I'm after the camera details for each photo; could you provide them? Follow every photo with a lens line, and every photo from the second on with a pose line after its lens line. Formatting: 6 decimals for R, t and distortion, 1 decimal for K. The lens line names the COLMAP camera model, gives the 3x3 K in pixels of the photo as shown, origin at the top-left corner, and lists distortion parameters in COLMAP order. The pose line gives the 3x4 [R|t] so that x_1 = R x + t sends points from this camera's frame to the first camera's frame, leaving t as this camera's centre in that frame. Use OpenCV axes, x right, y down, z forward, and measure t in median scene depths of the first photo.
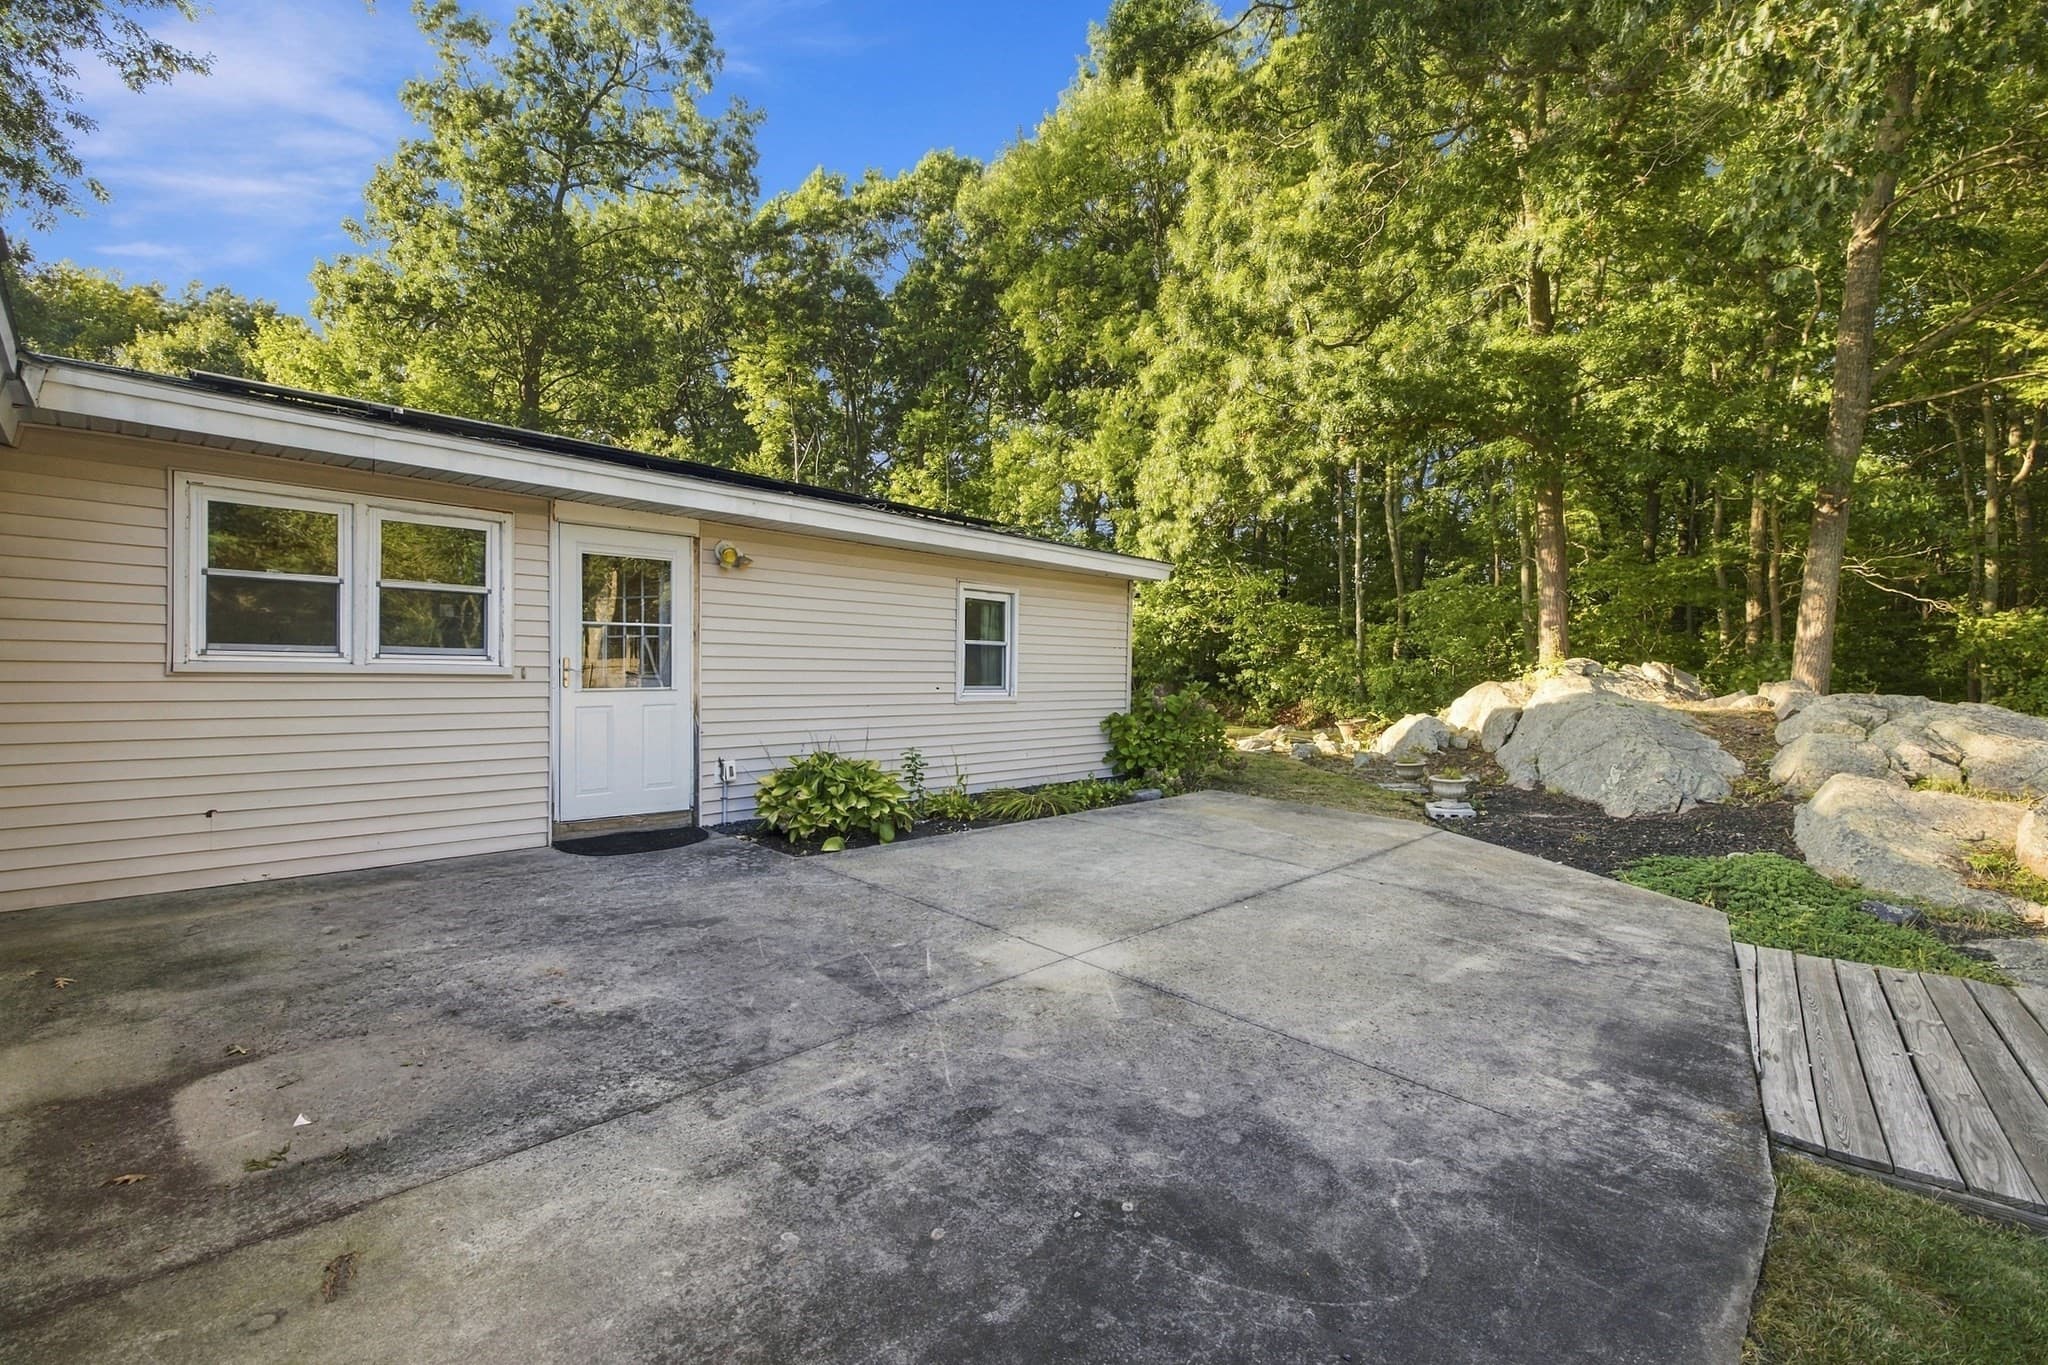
lens RADIAL K [[894.4, 0, 1050.1], [0, 894.4, 688.8], [0, 0, 1]] dist [-0.028847, -0.000157]
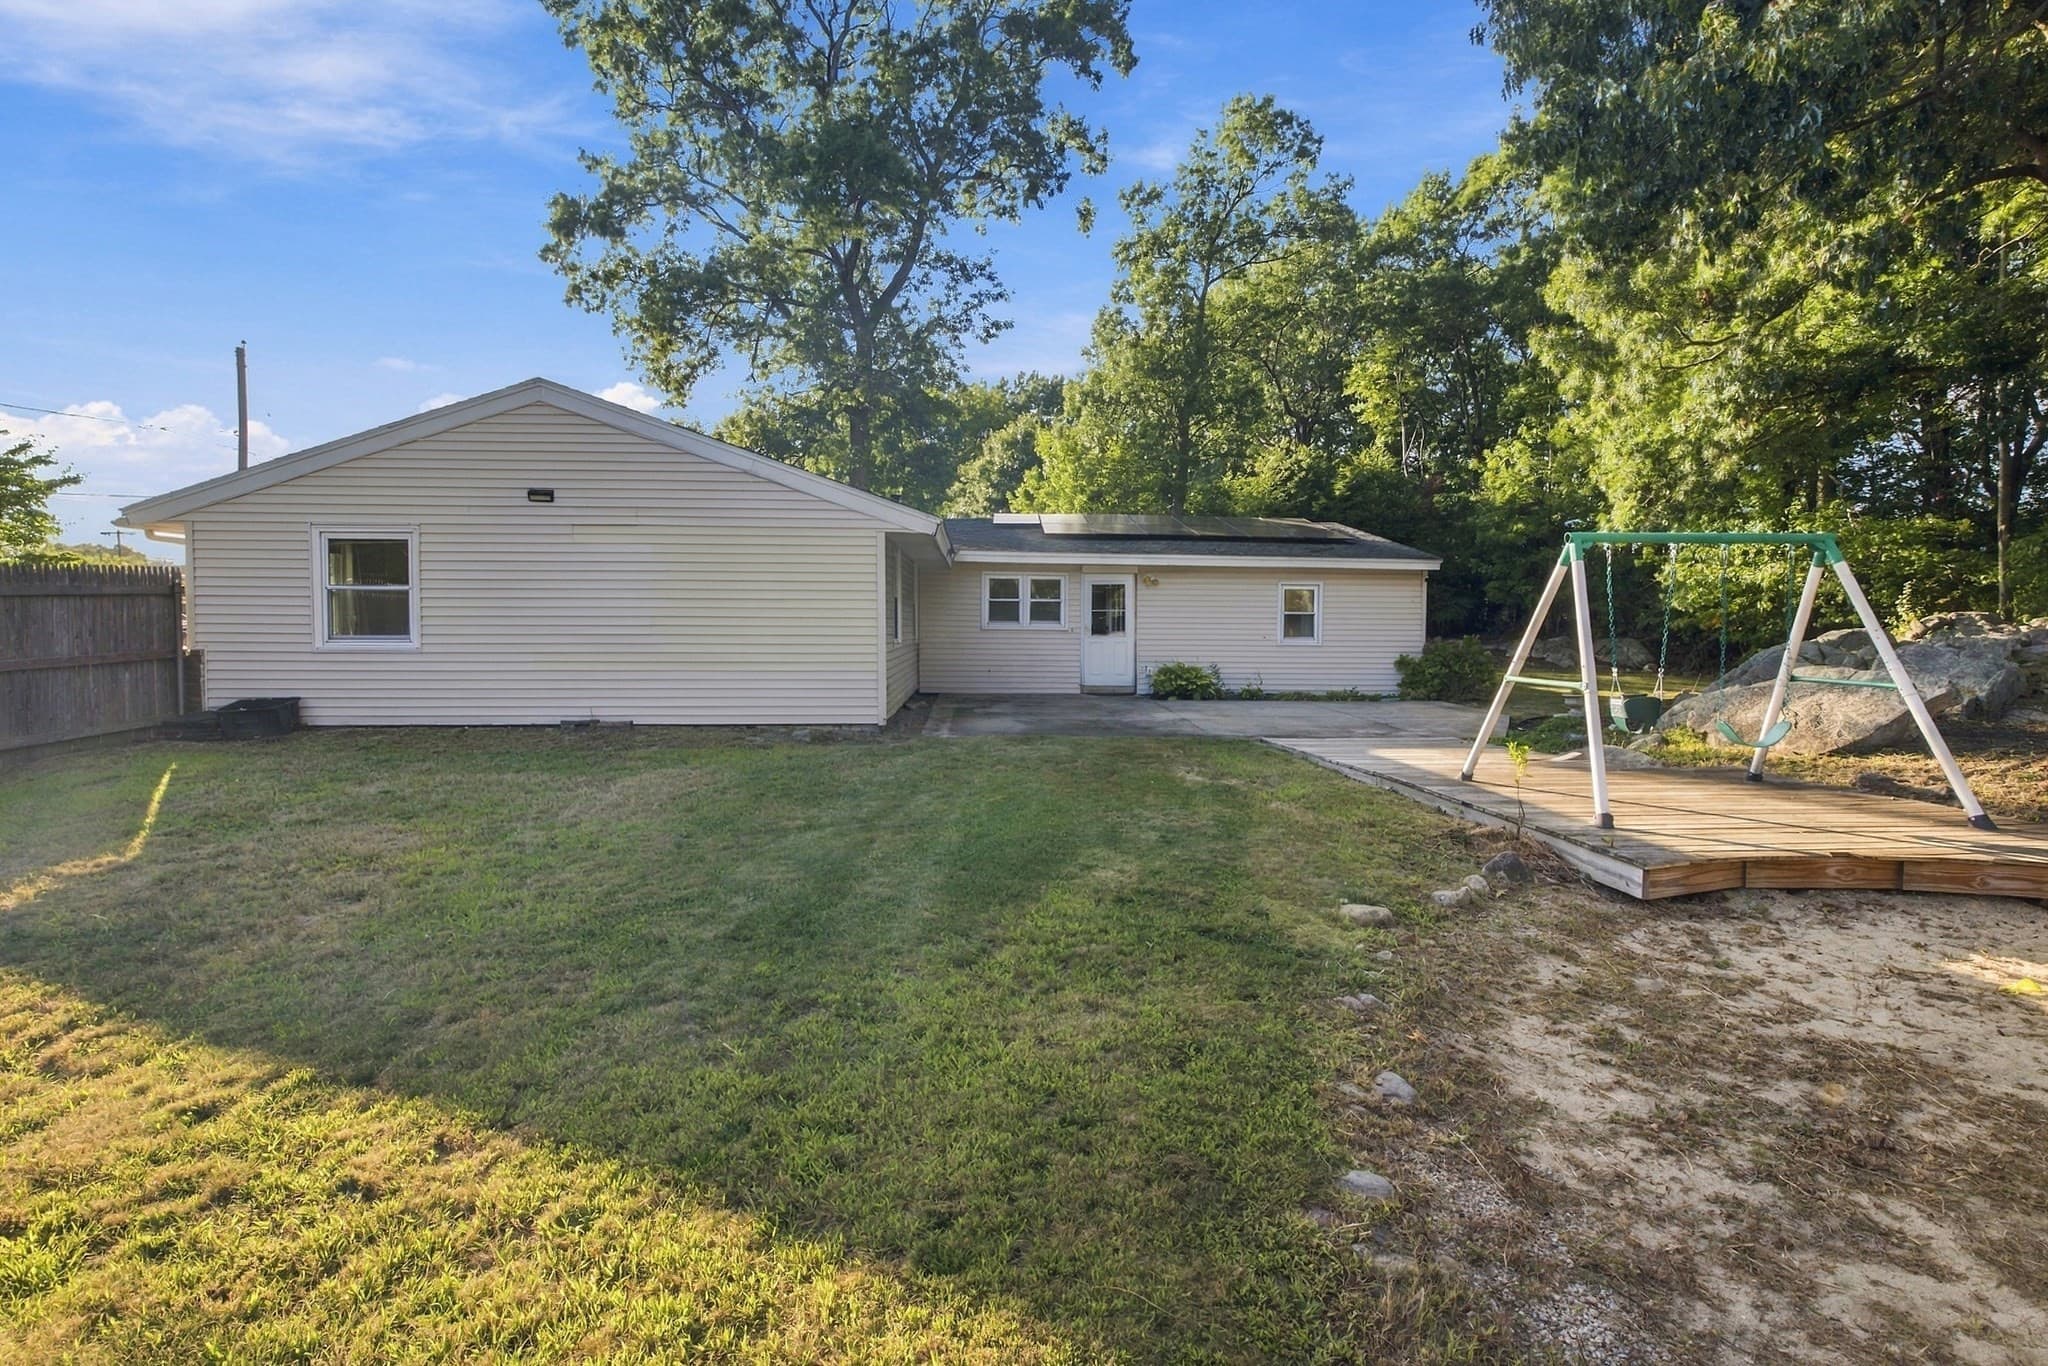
lens RADIAL K [[948.4, 0, 1019.9], [0, 948.4, 673.7], [0, 0, 1]] dist [0.000403, 0.000088]
pose [[0.709263, 0.025630, -0.704478, 0.907432], [-0.013896, 0.999653, 0.022379, 0.036457], [0.704807, -0.006083, 0.709373, -0.807554]]
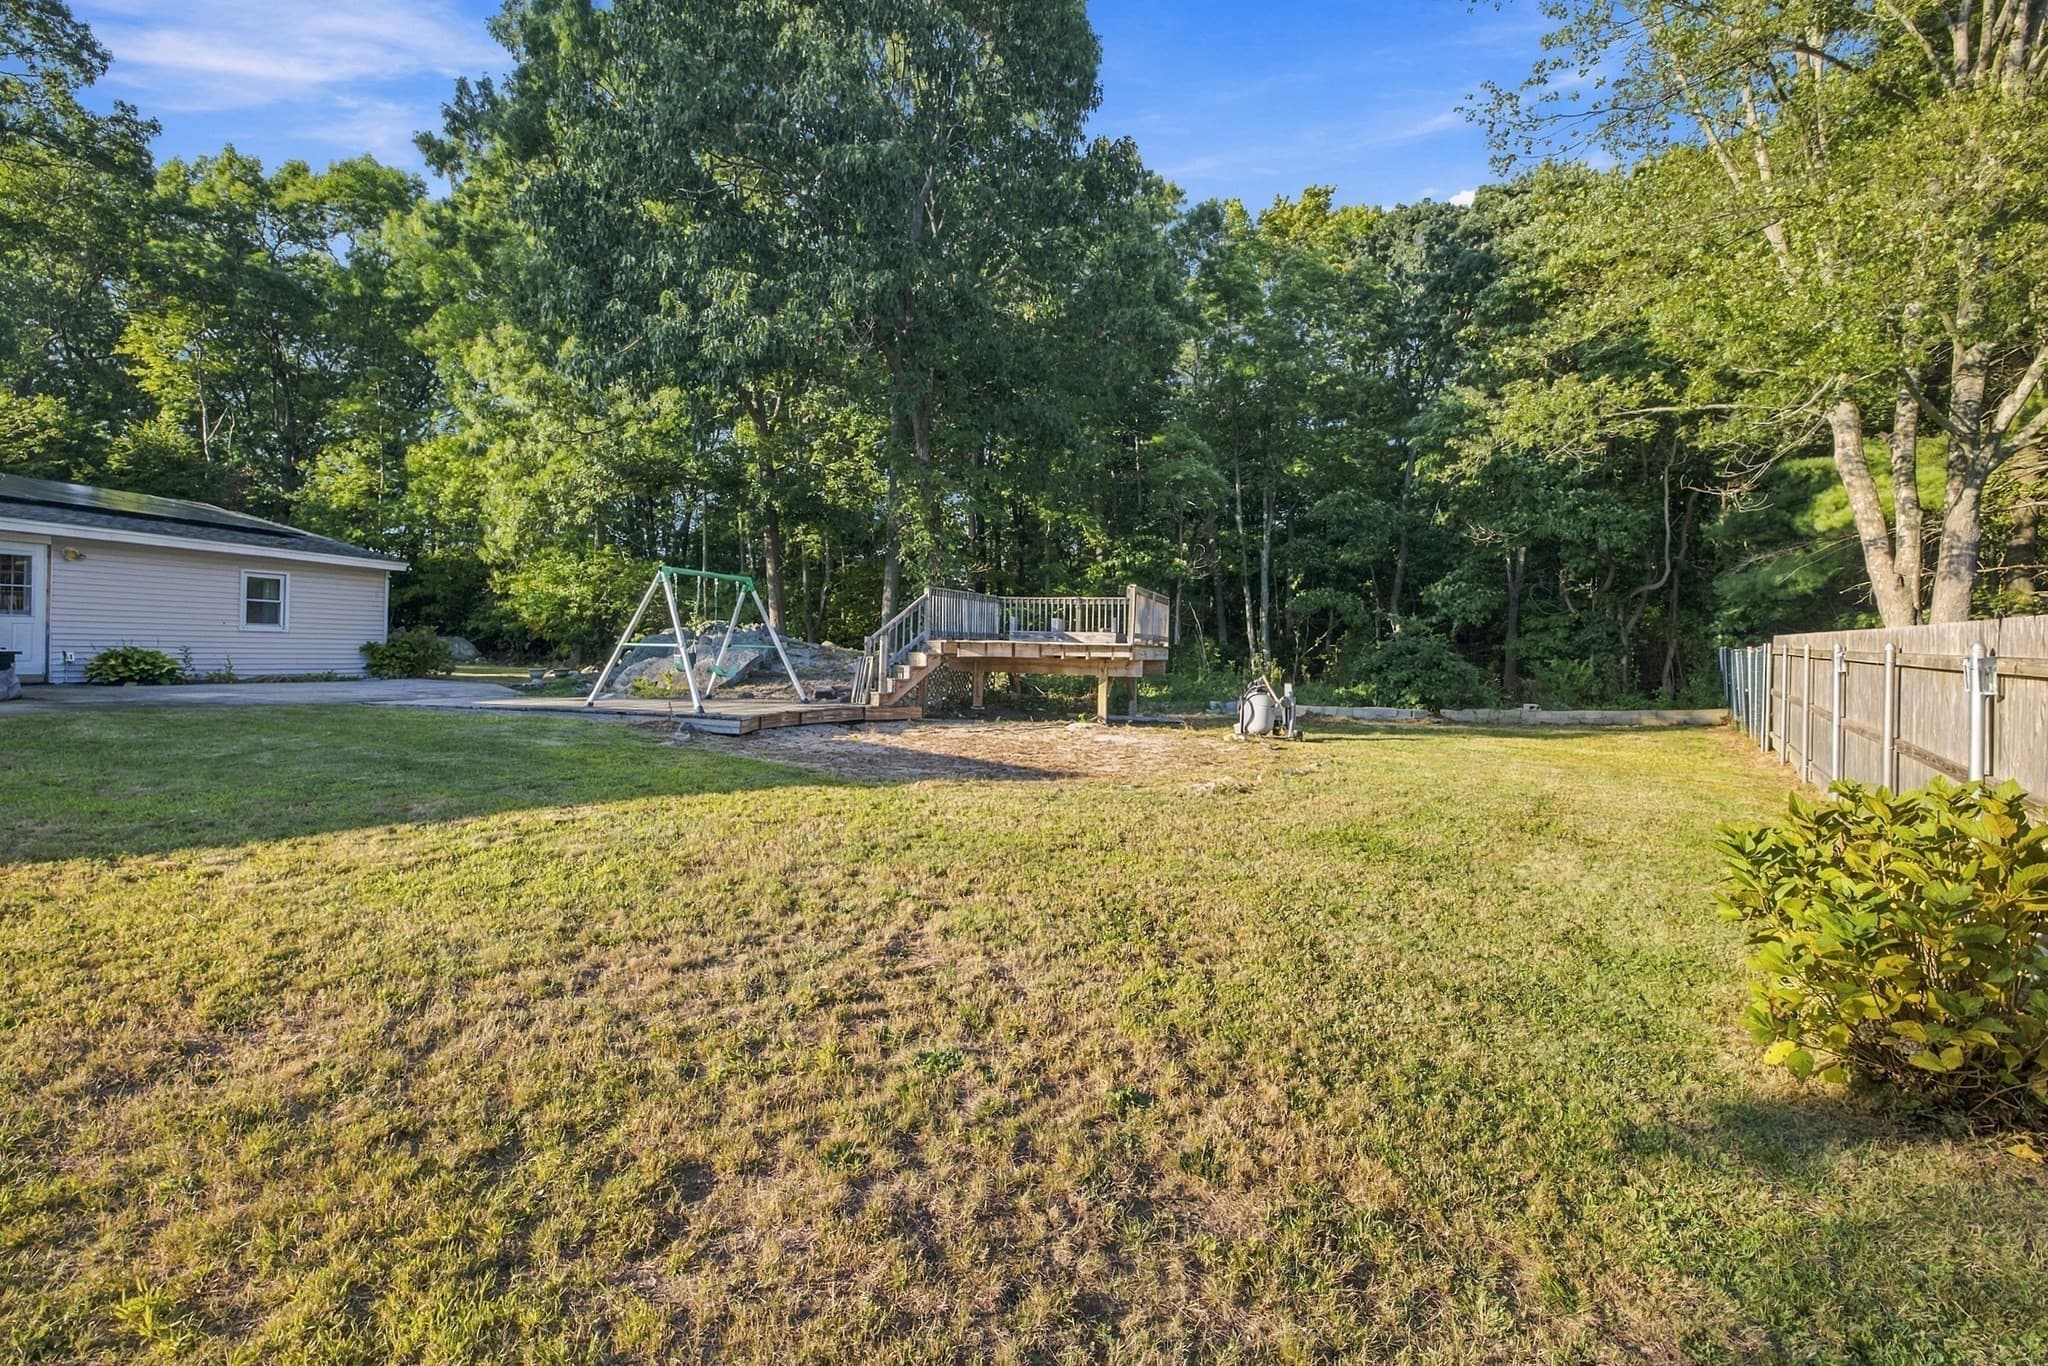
lens RADIAL K [[868.1, 0, 1021.2], [0, 868.1, 660.6], [0, 0, 1]] dist [0.000094, -0.000076]
pose [[0.903425, 0.002726, 0.428737, 0.600654], [0.000184, 0.999977, -0.006747, 0.089423], [-0.428745, 0.006174, 0.903404, -1.379272]]
